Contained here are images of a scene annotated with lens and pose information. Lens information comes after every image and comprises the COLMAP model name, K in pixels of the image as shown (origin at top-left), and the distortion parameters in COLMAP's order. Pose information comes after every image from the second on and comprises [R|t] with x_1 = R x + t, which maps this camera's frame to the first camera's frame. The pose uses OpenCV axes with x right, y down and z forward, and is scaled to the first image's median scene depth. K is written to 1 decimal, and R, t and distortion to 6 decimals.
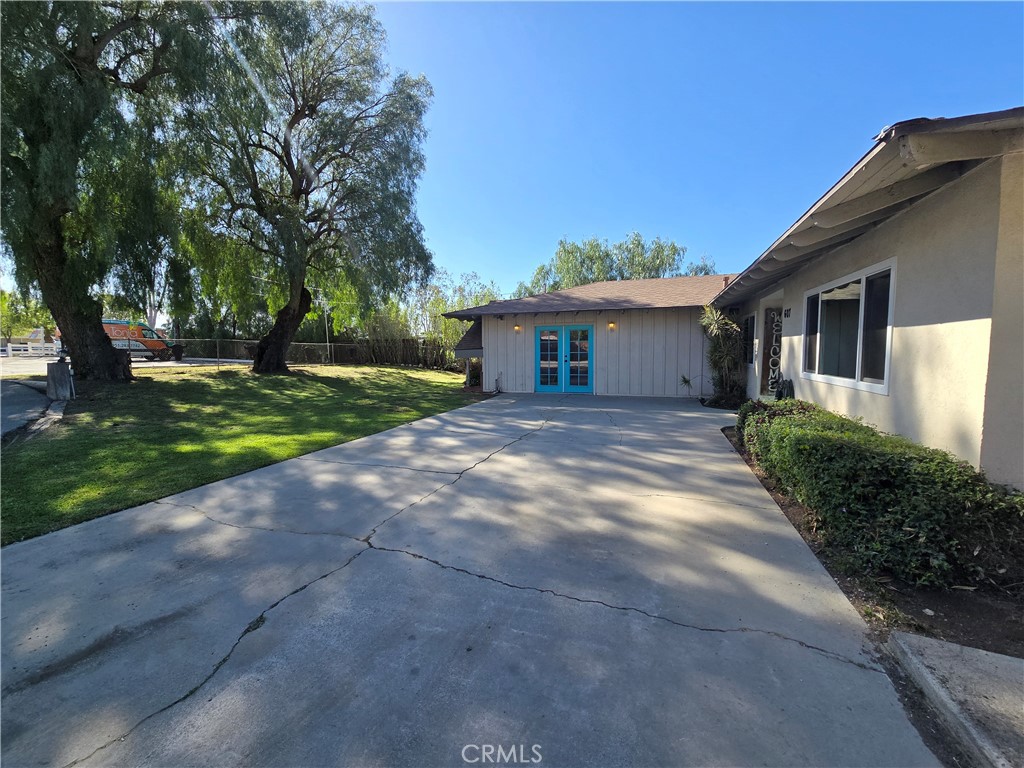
lens RADIAL K [[419.0, 0, 510.8], [0, 419.0, 381.0], [0, 0, 1]] dist [-0.002020, 0.000120]
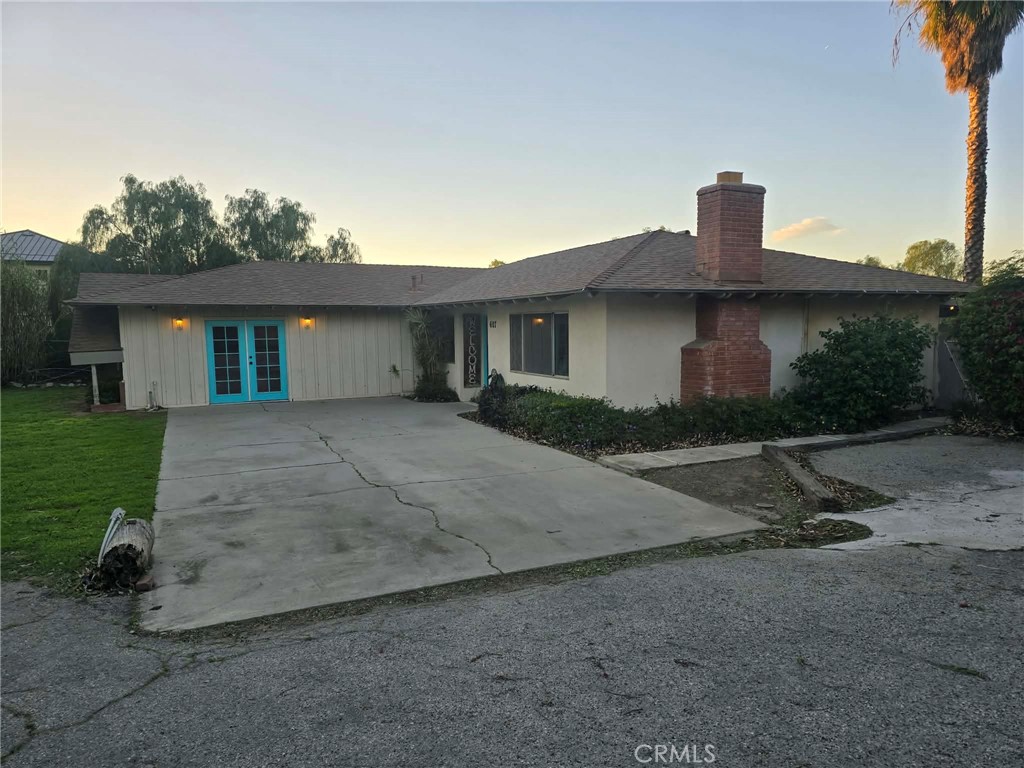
lens RADIAL K [[680.7, 0, 519.4], [0, 680.7, 386.6], [0, 0, 1]] dist [0.068152, -0.042138]
pose [[0.689323, -0.064729, 0.721556, -1.031436], [0.056755, 0.997764, 0.035287, -0.041425], [-0.722227, 0.016628, 0.691456, -0.666999]]
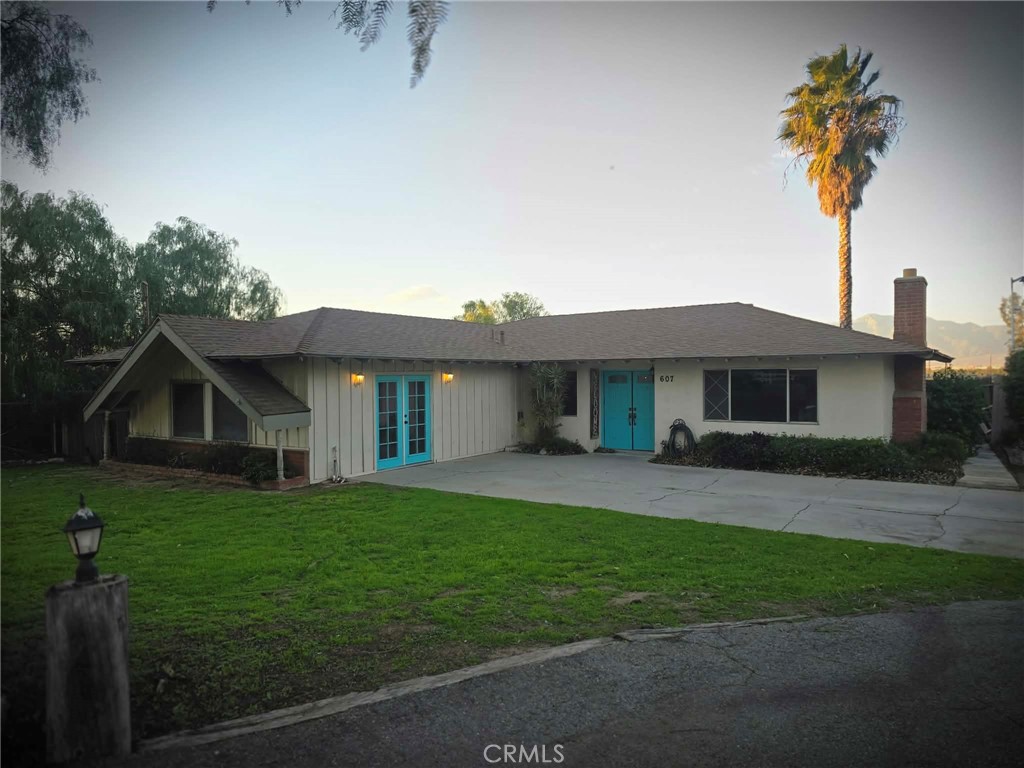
lens RADIAL K [[680.7, 0, 519.4], [0, 680.7, 386.6], [0, 0, 1]] dist [0.068152, -0.042138]
pose [[0.226355, -0.009421, 0.973999, -2.126587], [0.076836, 0.997010, -0.008213, -0.182604], [-0.971010, 0.076697, 0.226402, 1.134109]]
